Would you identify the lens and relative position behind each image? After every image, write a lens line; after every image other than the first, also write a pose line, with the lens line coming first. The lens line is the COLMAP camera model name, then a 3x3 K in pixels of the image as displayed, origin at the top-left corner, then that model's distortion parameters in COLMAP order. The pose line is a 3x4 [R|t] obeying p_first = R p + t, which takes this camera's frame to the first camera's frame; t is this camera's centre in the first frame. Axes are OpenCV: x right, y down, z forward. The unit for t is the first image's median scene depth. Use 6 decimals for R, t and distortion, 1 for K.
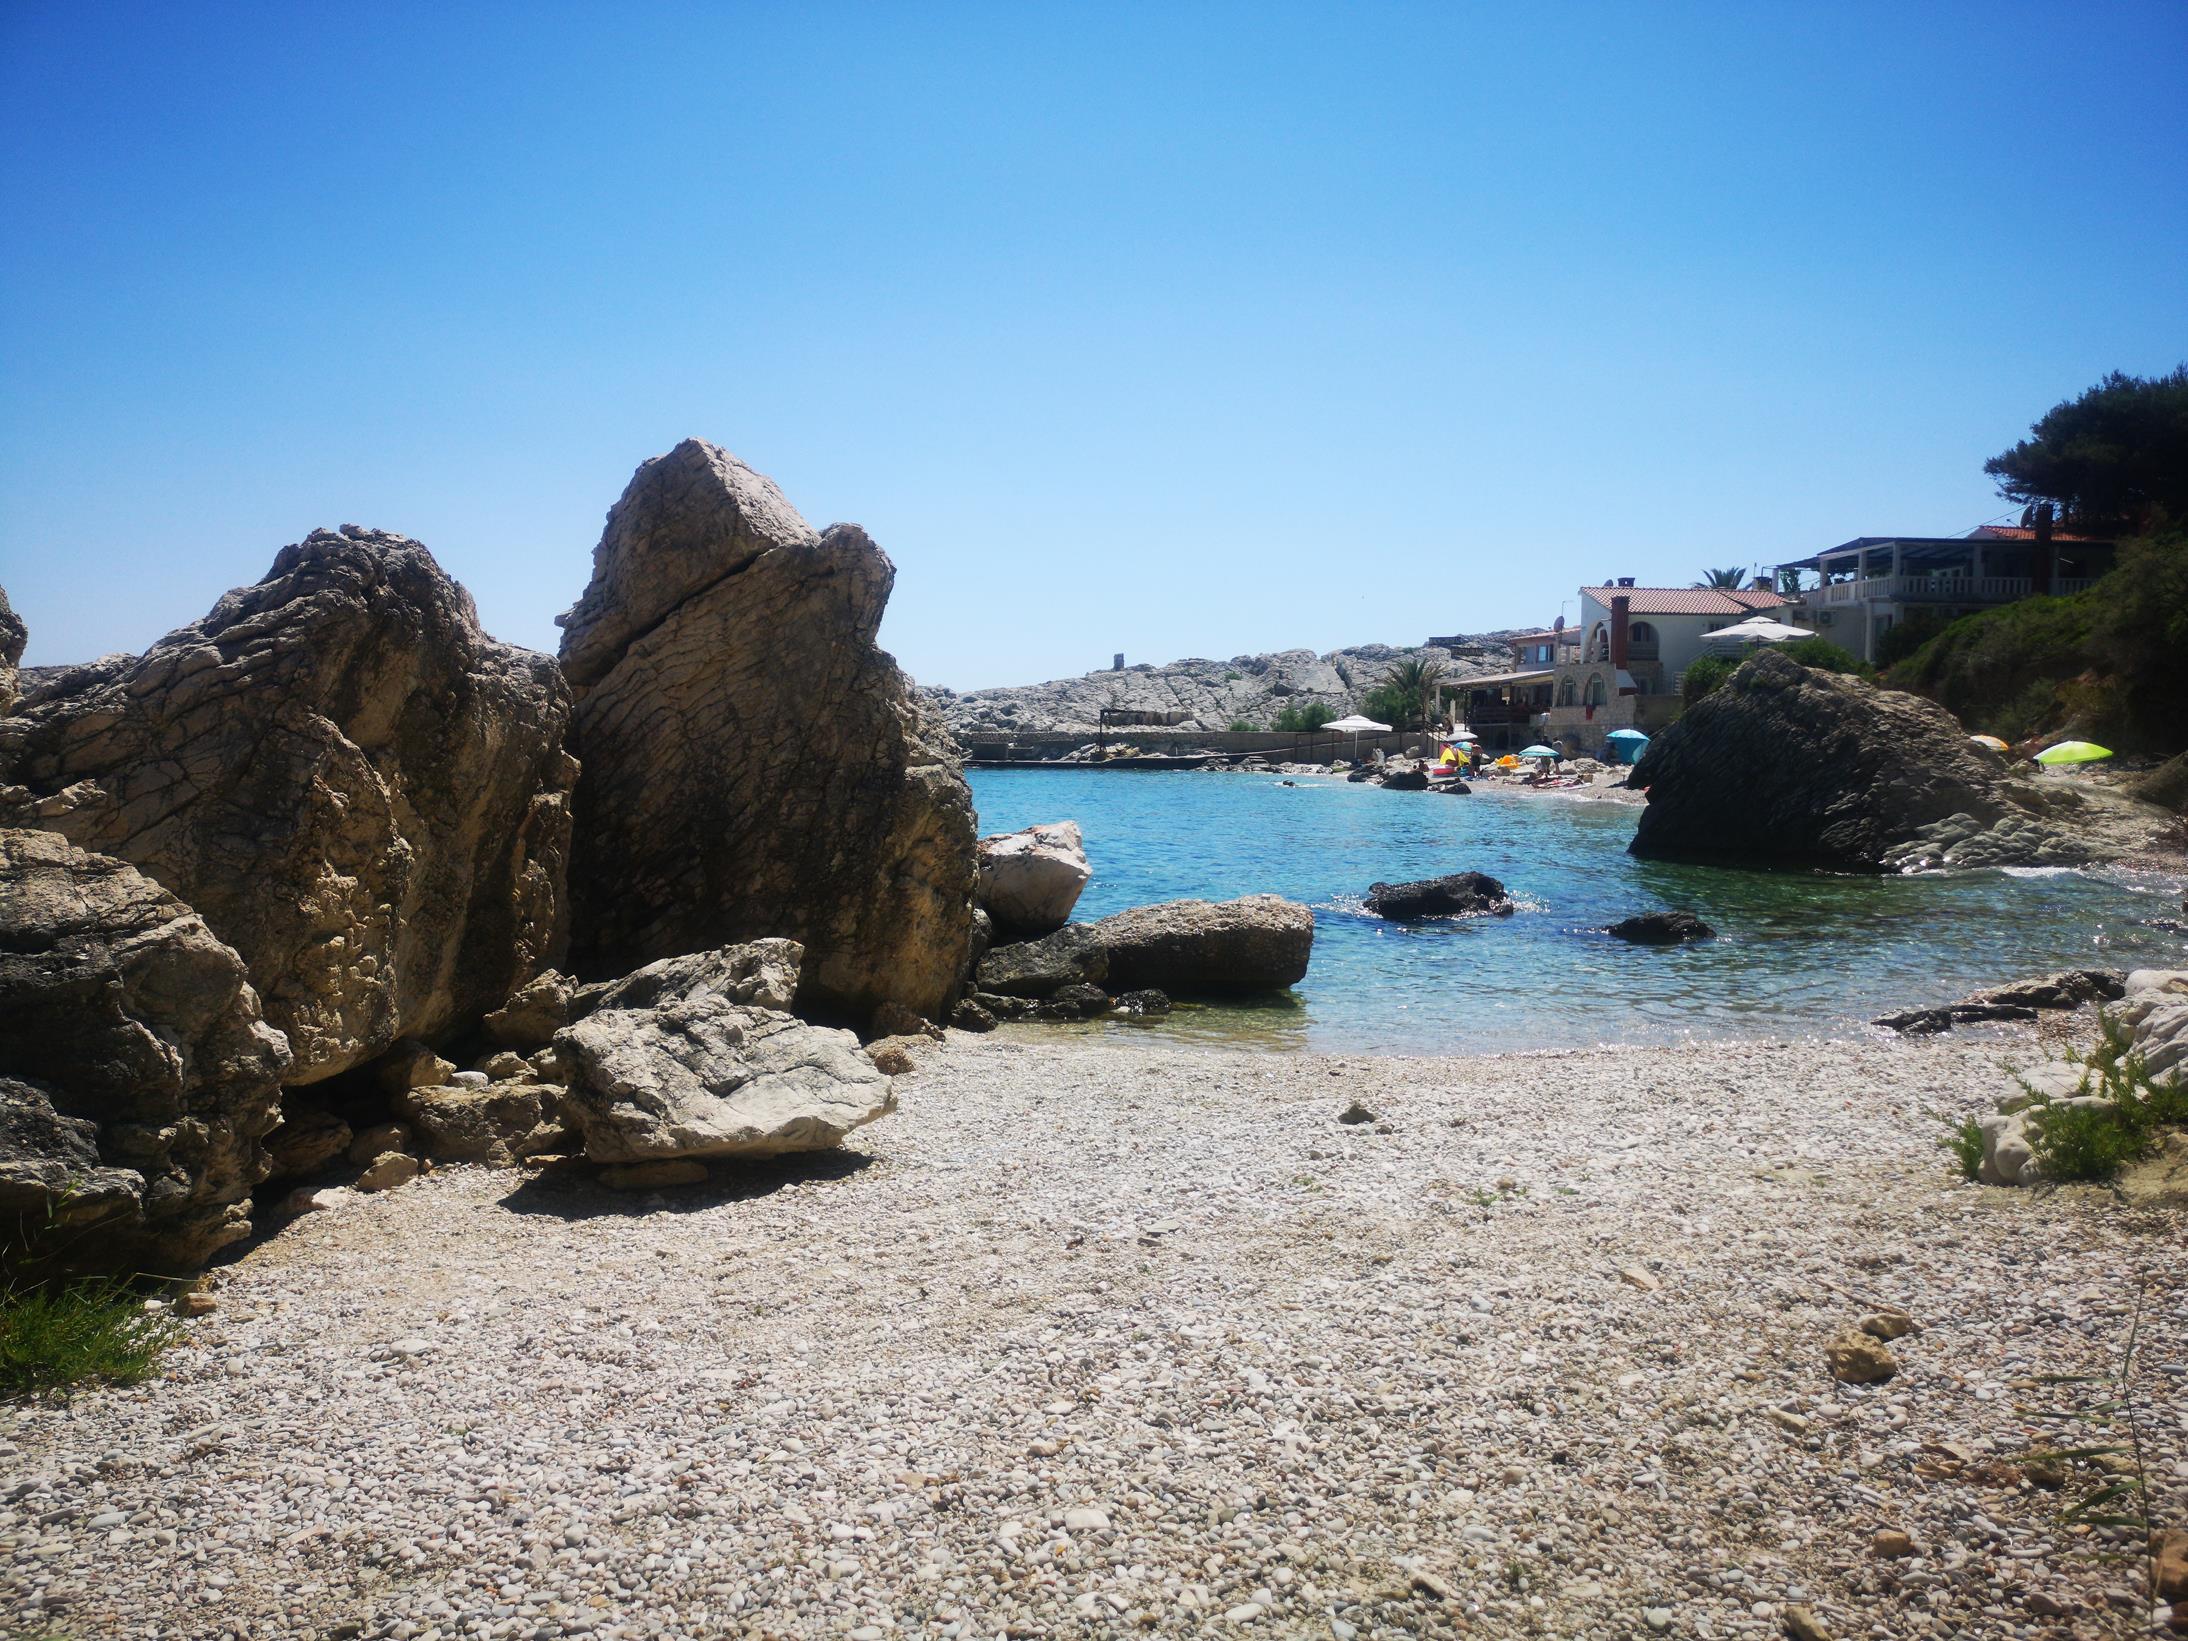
lens RADIAL K [[1694.1, 0, 1095.1], [0, 1694.1, 819.7], [0, 0, 1]] dist [0.075551, -0.066478]
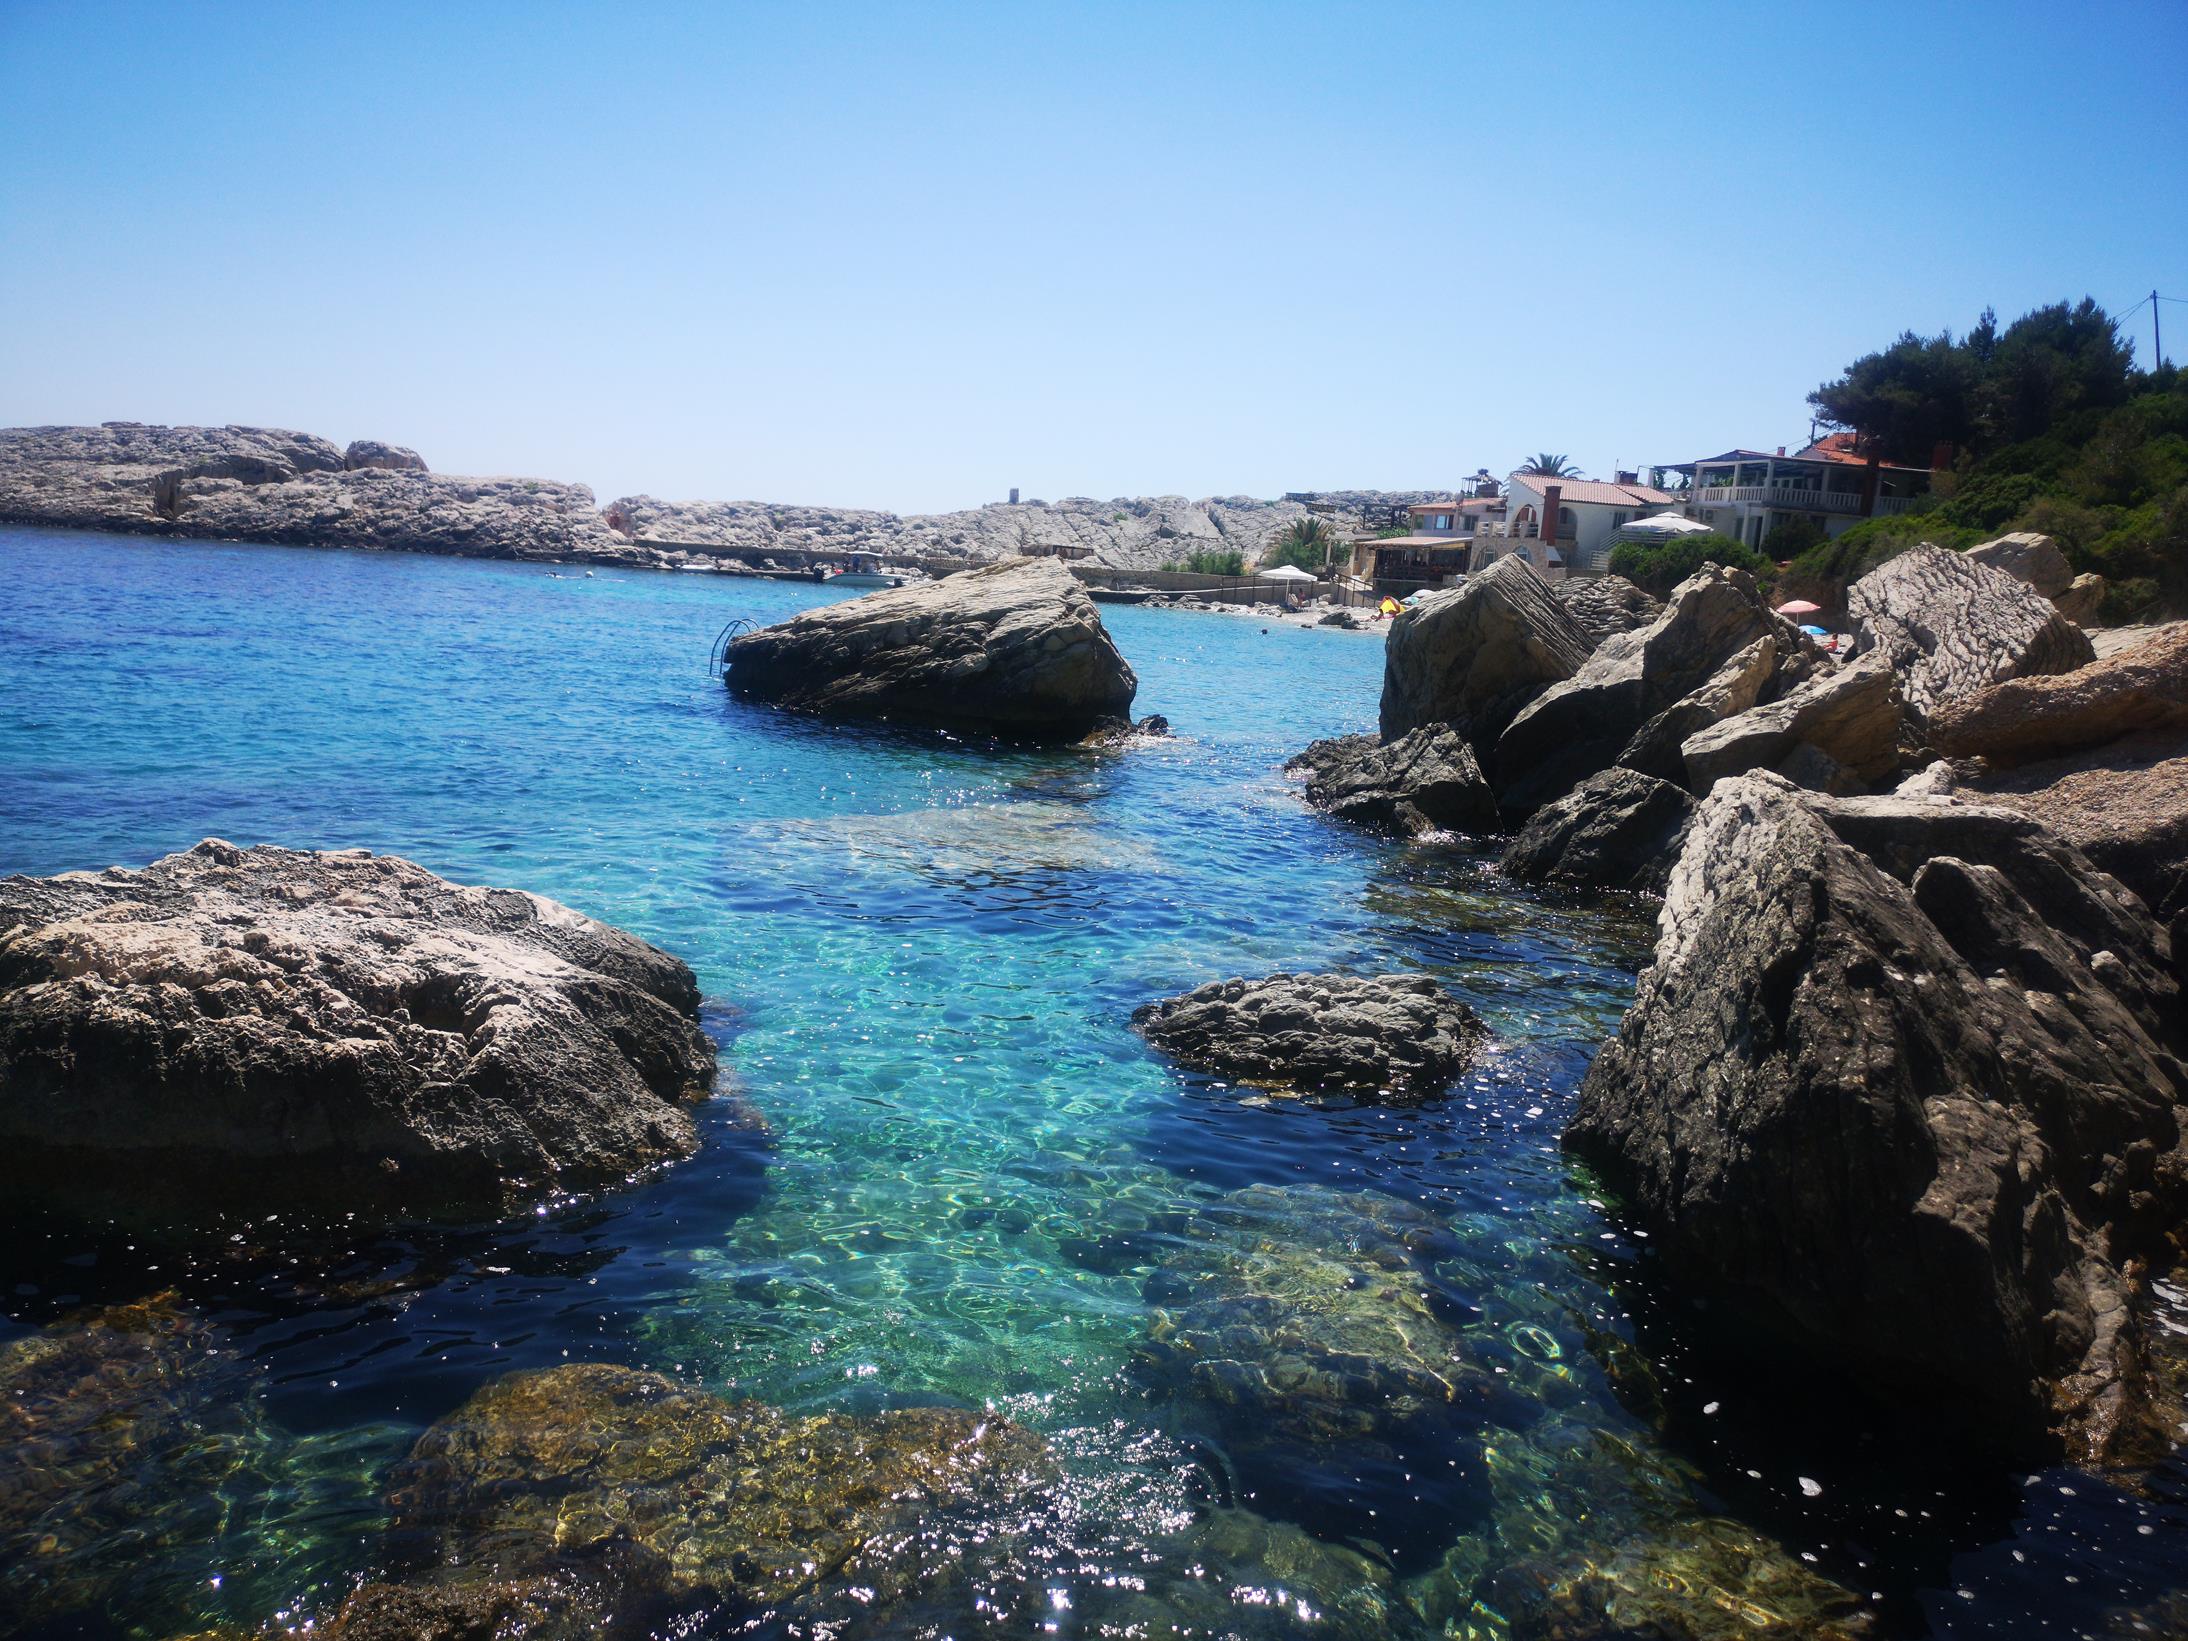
lens RADIAL K [[1694.1, 0, 1094.5], [0, 1694.1, 816.9], [0, 0, 1]] dist [0.075551, -0.066478]
pose [[0.976319, 0.026268, 0.214736, -0.197160], [-0.048776, 0.993771, 0.100197, 0.000103], [-0.210766, -0.108298, 0.971519, -0.113848]]
